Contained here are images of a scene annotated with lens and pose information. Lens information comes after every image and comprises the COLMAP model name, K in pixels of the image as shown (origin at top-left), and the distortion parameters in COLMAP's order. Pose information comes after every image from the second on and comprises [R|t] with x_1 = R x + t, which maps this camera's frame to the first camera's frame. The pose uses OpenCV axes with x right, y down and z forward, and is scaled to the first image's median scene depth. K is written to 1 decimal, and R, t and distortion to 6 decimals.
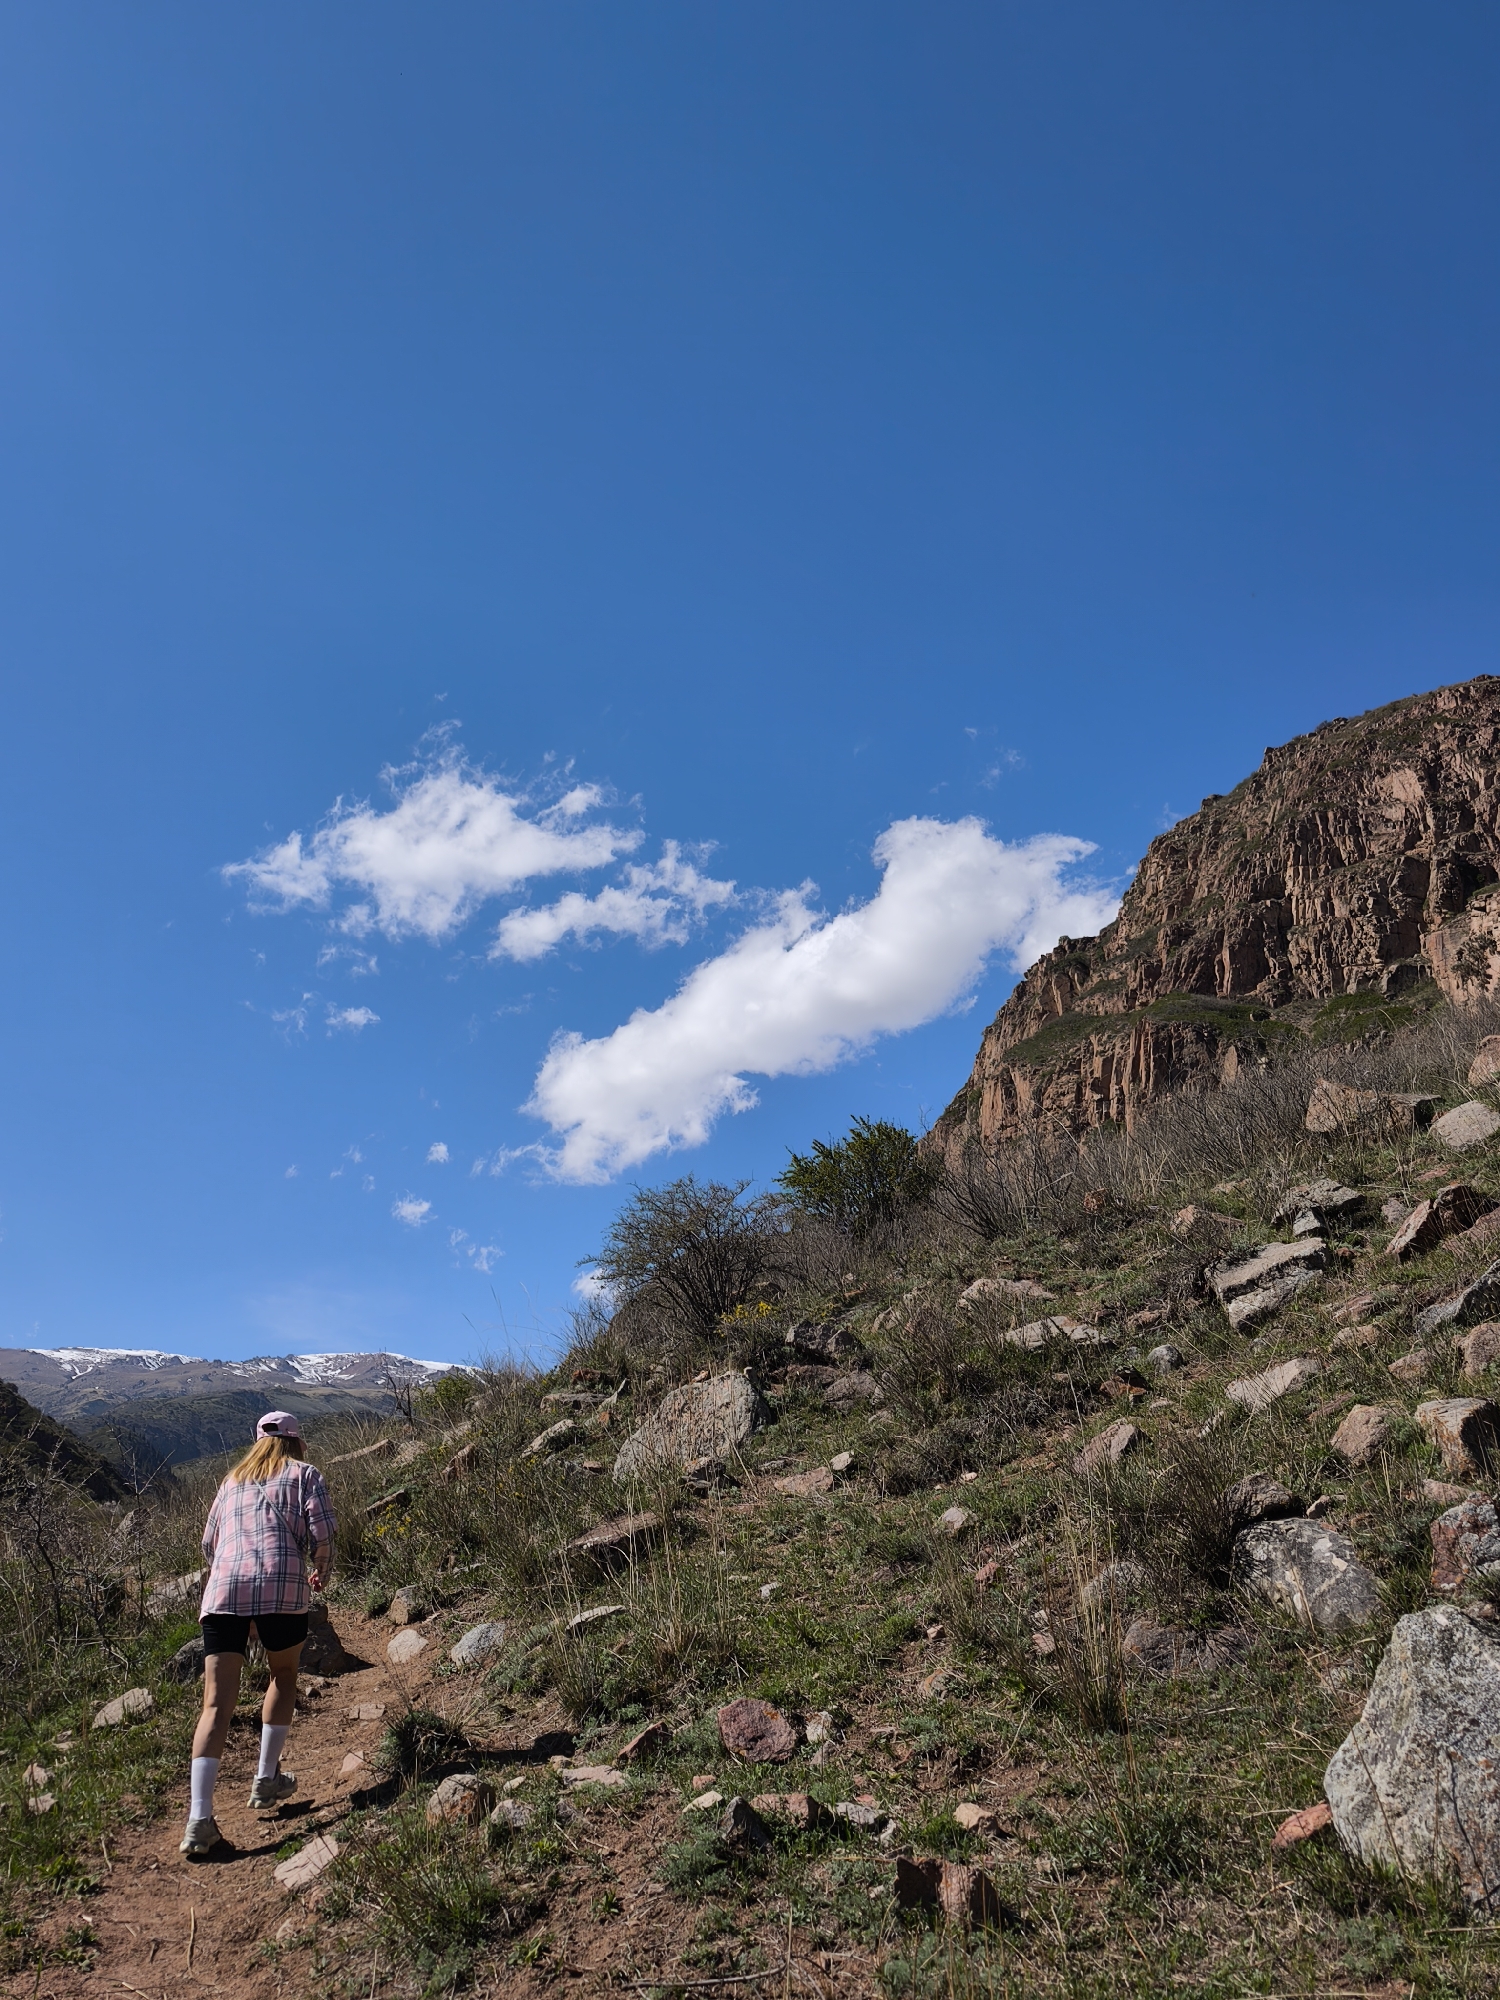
lens RADIAL K [[1680.6, 0, 749.5], [0, 1680.6, 997.6], [0, 0, 1]] dist [-0.005693, -0.002938]
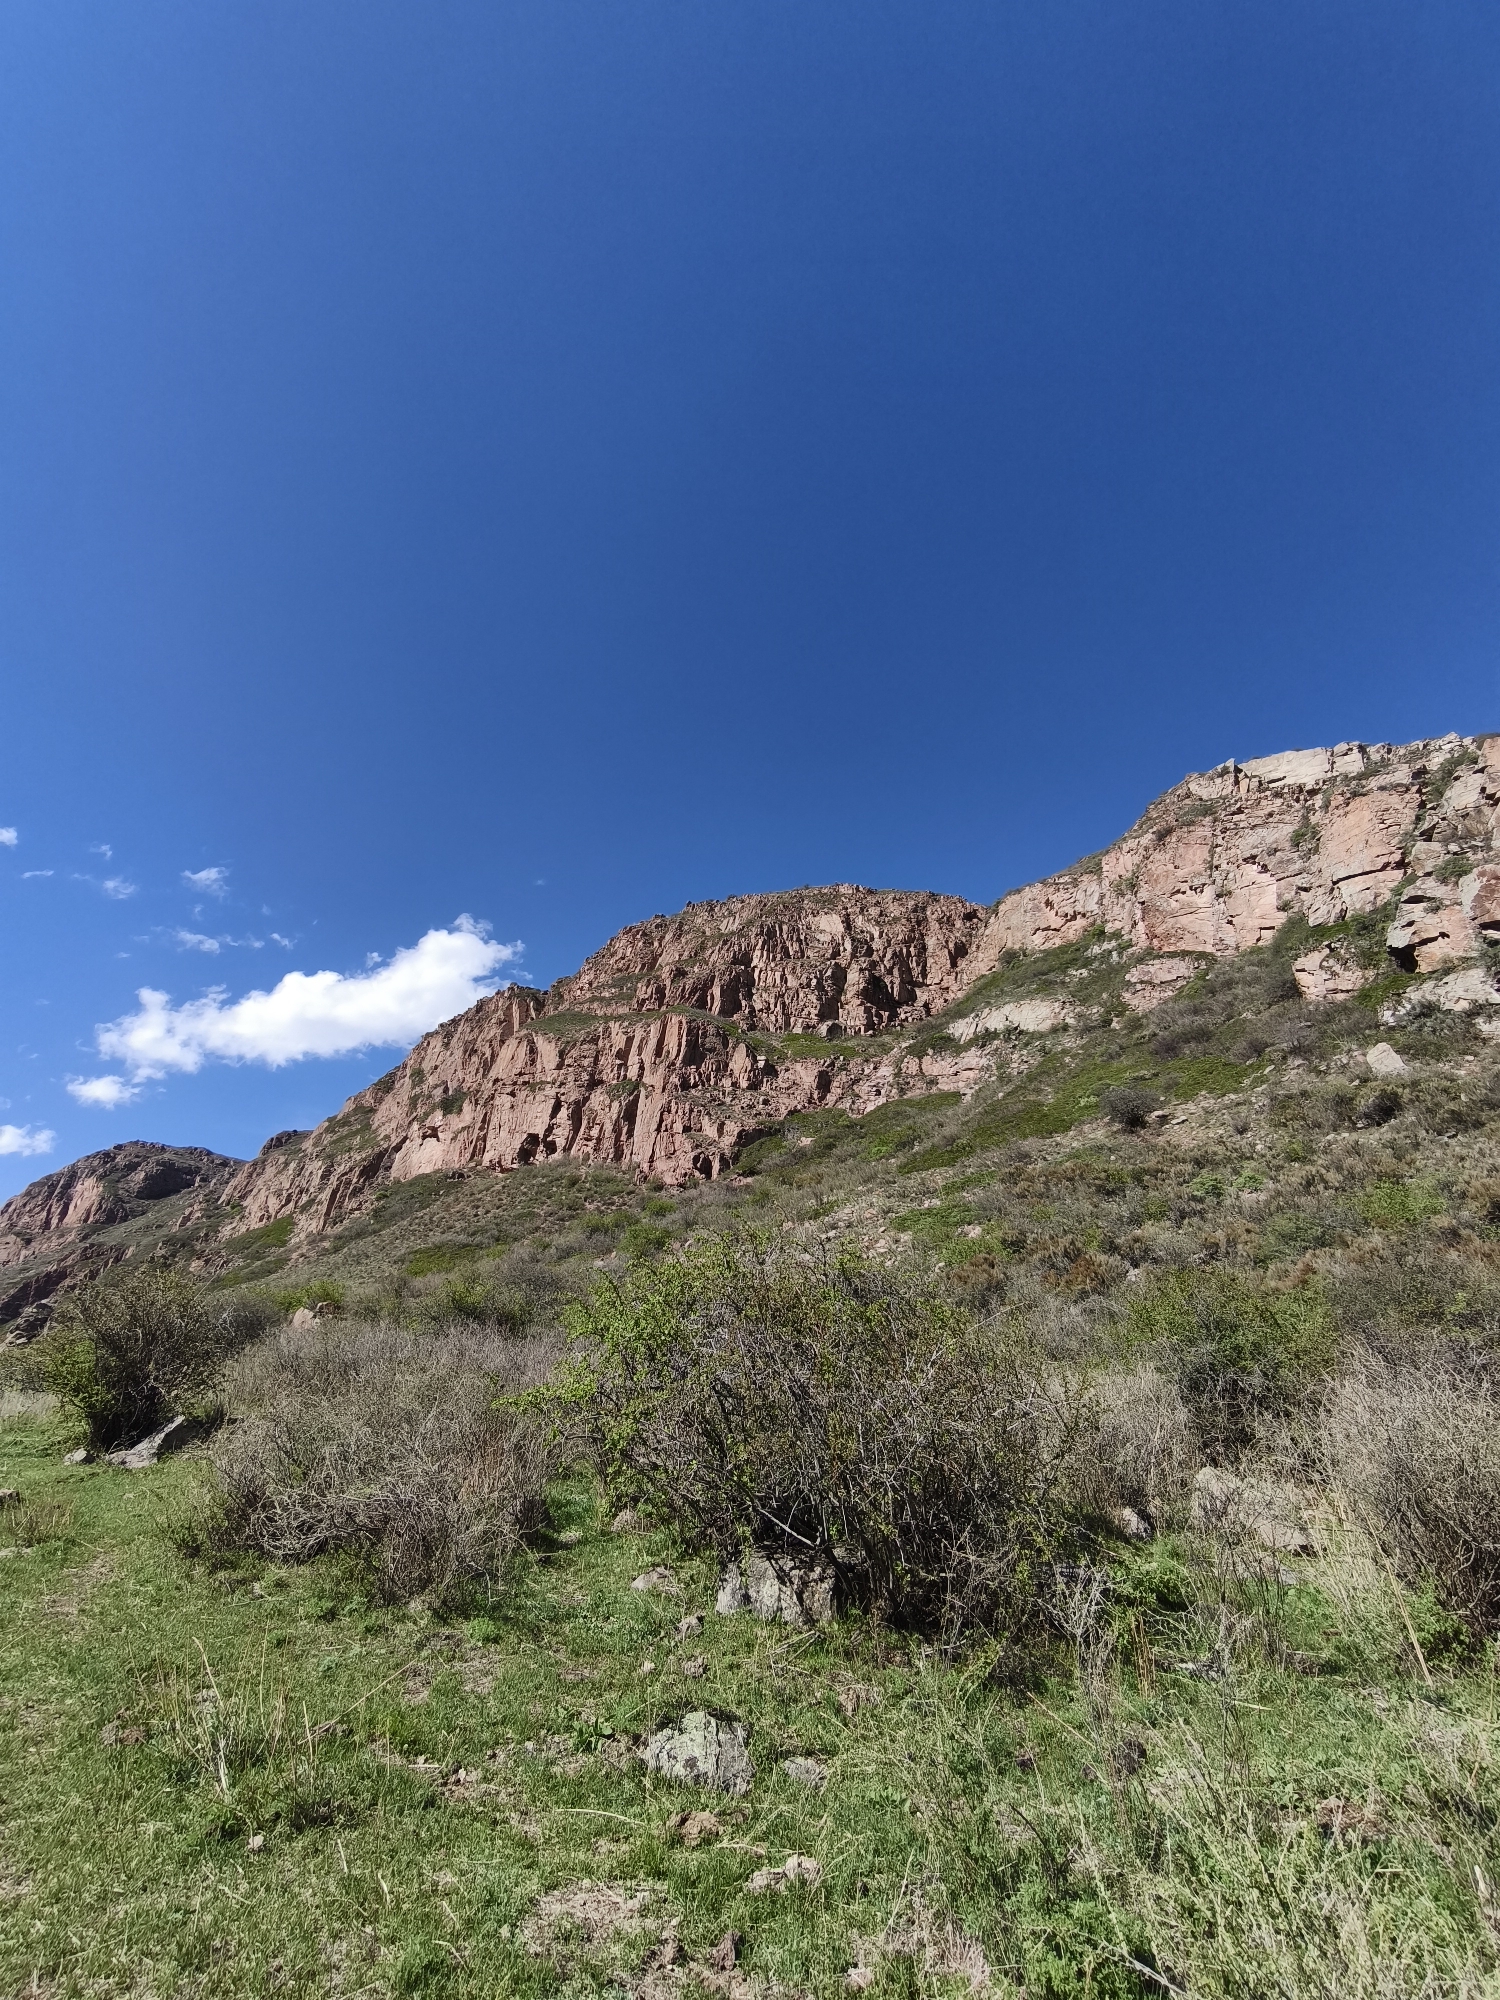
lens RADIAL K [[856.1, 0, 756.8], [0, 856.1, 992.0], [0, 0, 1]] dist [0.000574, 0.000043]
pose [[0.775707, 0.295552, 0.557609, -0.107847], [-0.222621, 0.954909, -0.196441, 0.116009], [-0.590524, 0.028245, 0.806525, 0.377536]]
